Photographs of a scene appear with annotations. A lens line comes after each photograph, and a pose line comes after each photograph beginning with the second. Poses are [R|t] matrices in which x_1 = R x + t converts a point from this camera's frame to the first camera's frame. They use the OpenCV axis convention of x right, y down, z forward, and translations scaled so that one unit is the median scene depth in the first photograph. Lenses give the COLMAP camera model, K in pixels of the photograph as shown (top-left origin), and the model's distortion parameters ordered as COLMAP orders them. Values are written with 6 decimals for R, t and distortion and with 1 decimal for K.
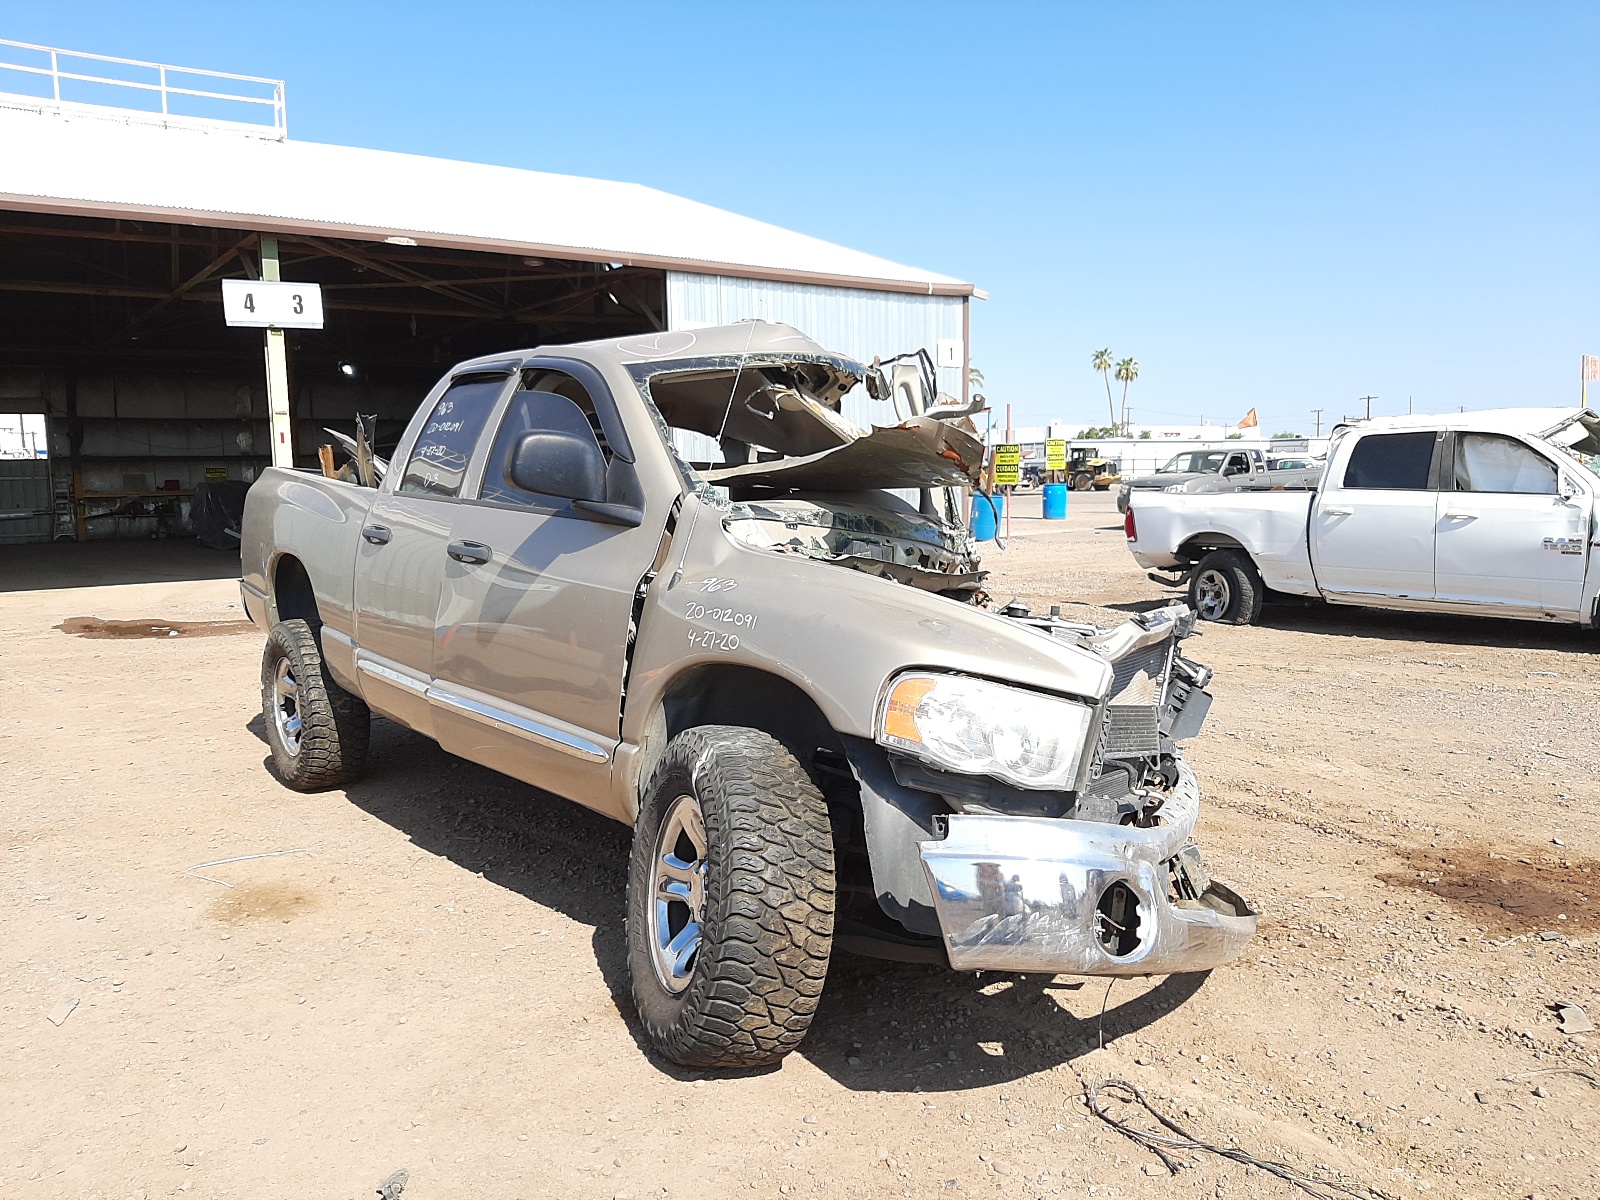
lens RADIAL K [[1209.5, 0, 808.5], [0, 1209.5, 599.8], [0, 0, 1]] dist [0.015614, -0.068588]
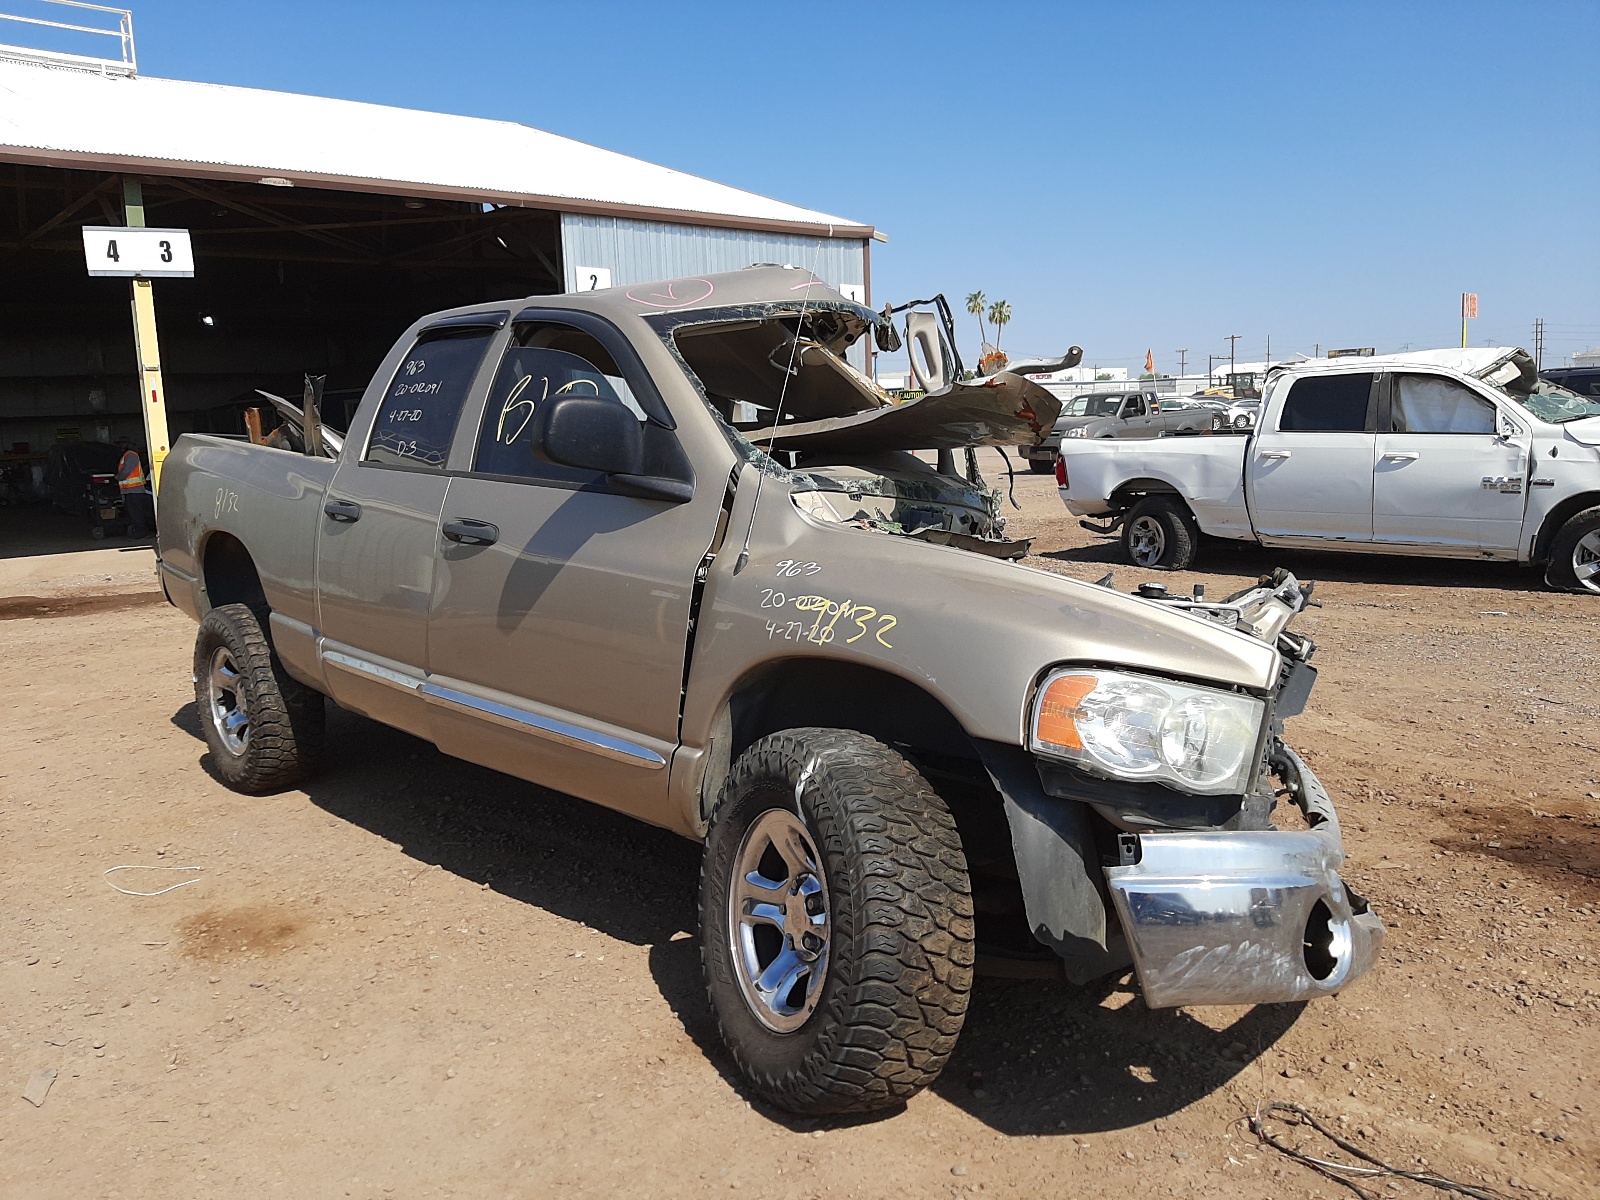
lens RADIAL K [[1209.5, 0, 795.2], [0, 1209.5, 601.7], [0, 0, 1]] dist [0.015614, -0.068588]
pose [[0.995555, -0.031306, 0.088822, -0.117654], [0.027271, 0.998556, 0.046280, -0.021855], [-0.090142, -0.043652, 0.994972, 0.090592]]
